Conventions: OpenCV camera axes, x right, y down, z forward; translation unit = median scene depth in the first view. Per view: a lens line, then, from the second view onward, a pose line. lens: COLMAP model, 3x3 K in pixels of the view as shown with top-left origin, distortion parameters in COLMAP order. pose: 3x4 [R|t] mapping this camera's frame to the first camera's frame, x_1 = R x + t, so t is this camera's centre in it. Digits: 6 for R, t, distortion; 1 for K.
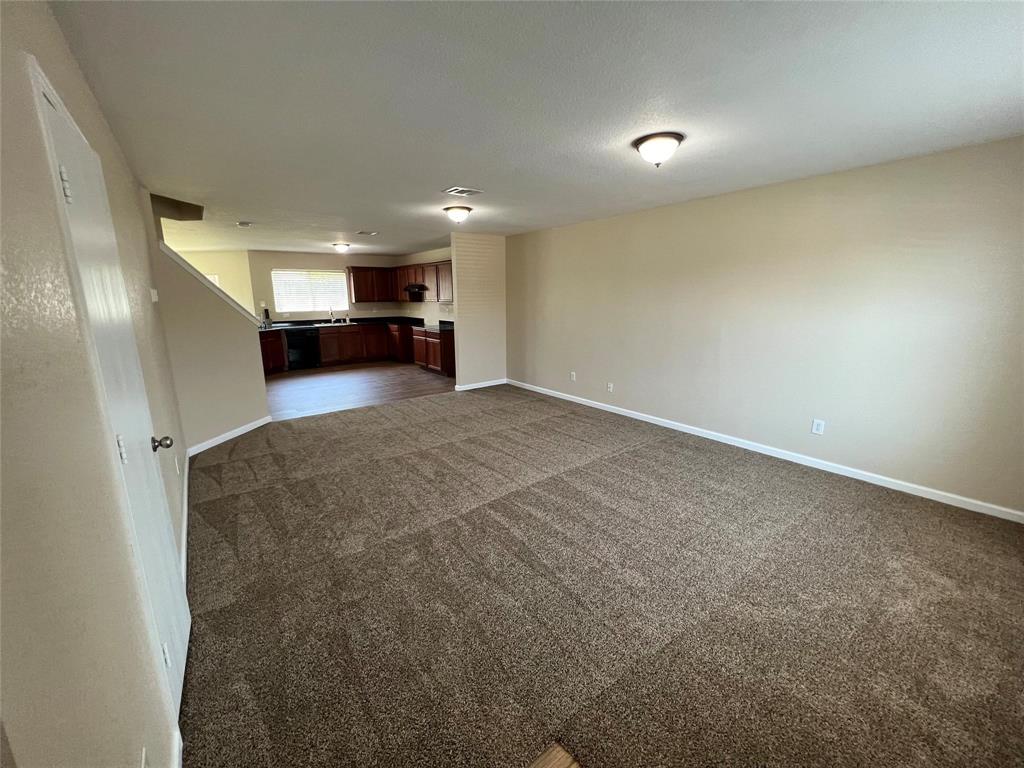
lens RADIAL K [[408.8, 0, 506.8], [0, 408.8, 379.3], [0, 0, 1]] dist [0.000151, -0.000104]
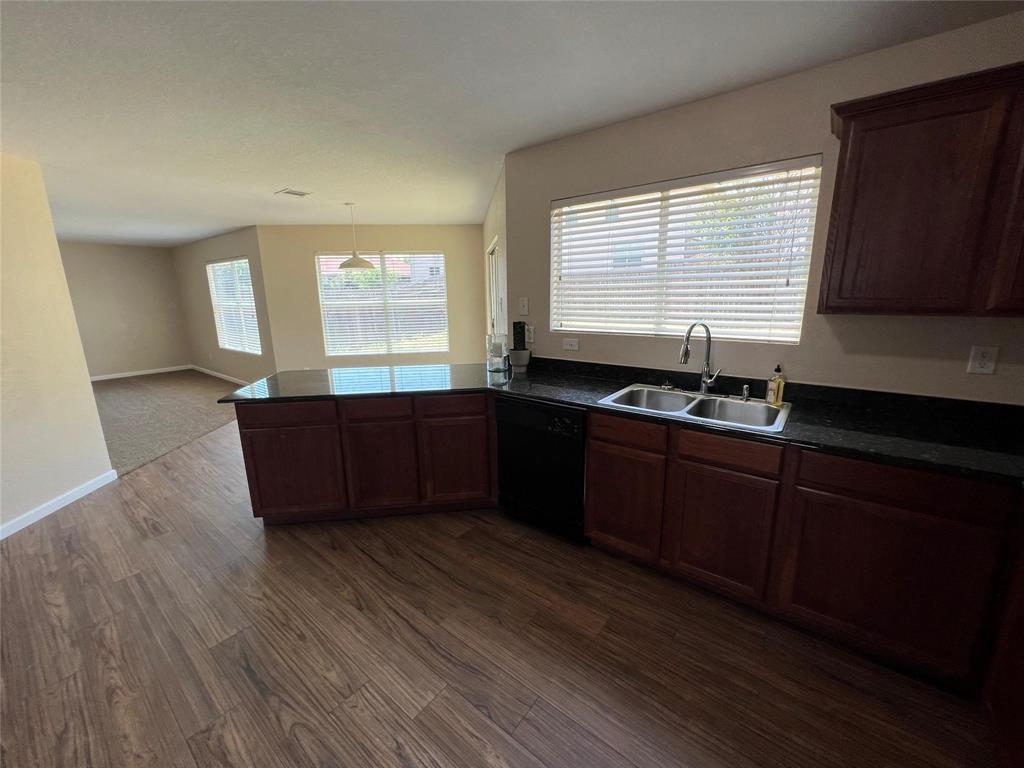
lens RADIAL K [[408.8, 0, 506.8], [0, 408.8, 379.3], [0, 0, 1]] dist [0.000151, -0.000104]
pose [[0.255977, 0.209366, -0.943738, -0.227840], [-0.181518, 0.969309, 0.165805, -0.166429], [0.949488, 0.128863, 0.286124, 0.828438]]
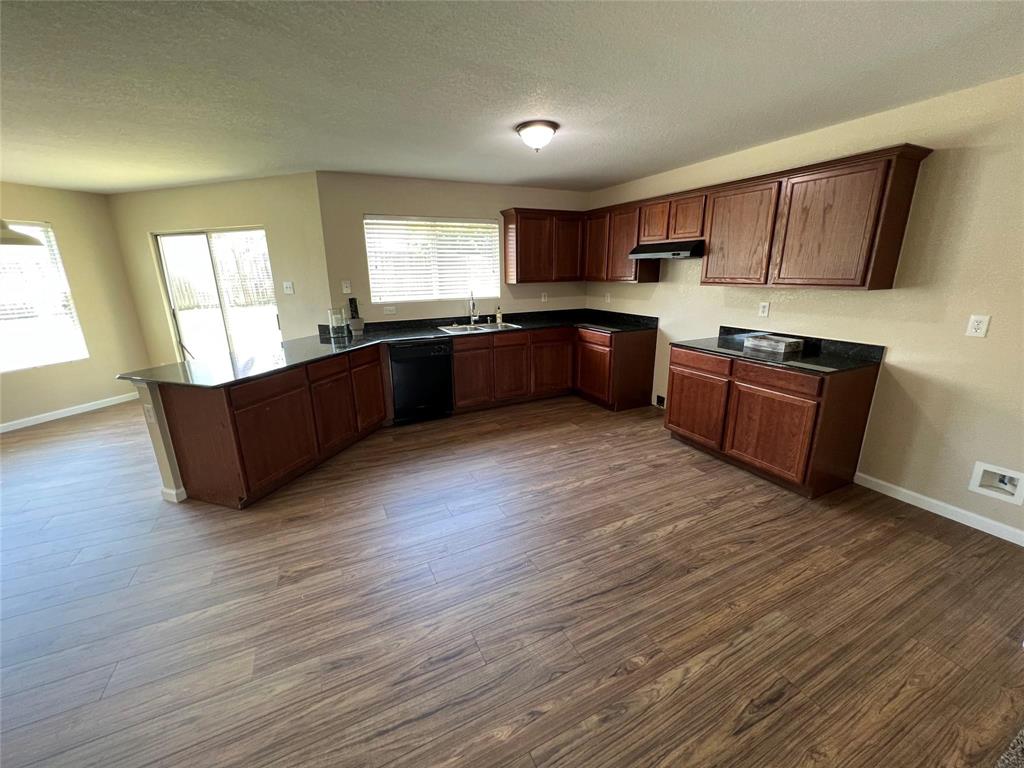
lens RADIAL K [[408.8, 0, 506.8], [0, 408.8, 379.3], [0, 0, 1]] dist [0.000151, -0.000104]
pose [[0.981053, 0.045196, -0.188395, -0.288015], [-0.033985, 0.997477, 0.062324, -0.102907], [0.190736, -0.054740, 0.980114, 0.508677]]
